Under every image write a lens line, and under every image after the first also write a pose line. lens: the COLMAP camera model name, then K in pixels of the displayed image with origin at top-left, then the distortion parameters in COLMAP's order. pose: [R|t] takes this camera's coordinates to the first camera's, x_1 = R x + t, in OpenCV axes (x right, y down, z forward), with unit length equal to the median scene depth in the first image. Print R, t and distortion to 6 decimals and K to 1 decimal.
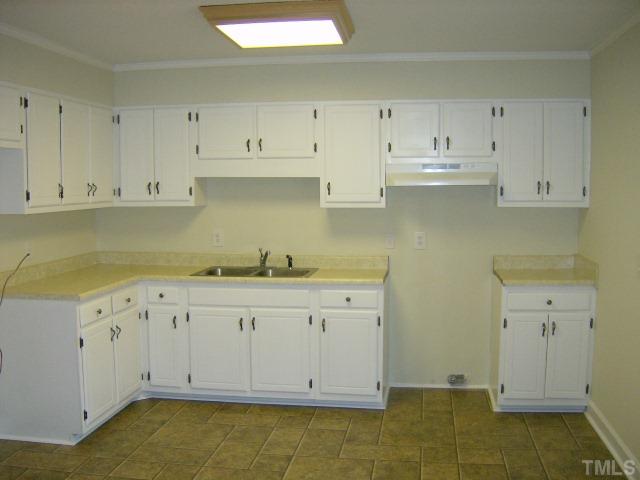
lens RADIAL K [[700.8, 0, 320.0], [0, 700.8, 240.0], [0, 0, 1]] dist [-0.144957, 0.023382]
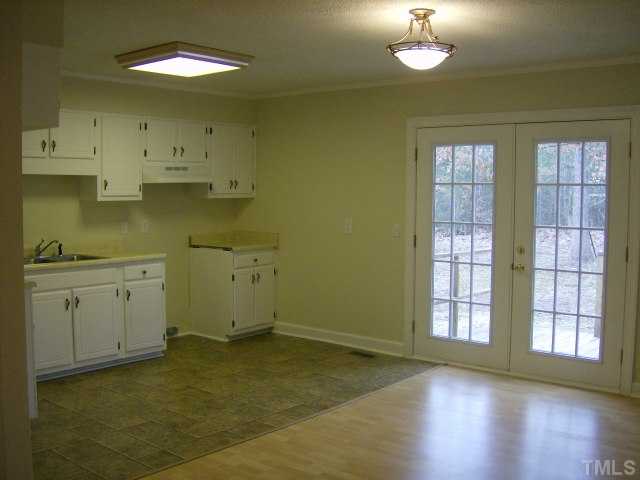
lens RADIAL K [[700.8, 0, 320.0], [0, 700.8, 240.0], [0, 0, 1]] dist [-0.144957, 0.023382]
pose [[0.532788, -0.058622, 0.844216, -0.828990], [0.058795, 0.997751, 0.032178, 0.004626], [-0.844204, 0.032492, 0.535037, 0.055138]]
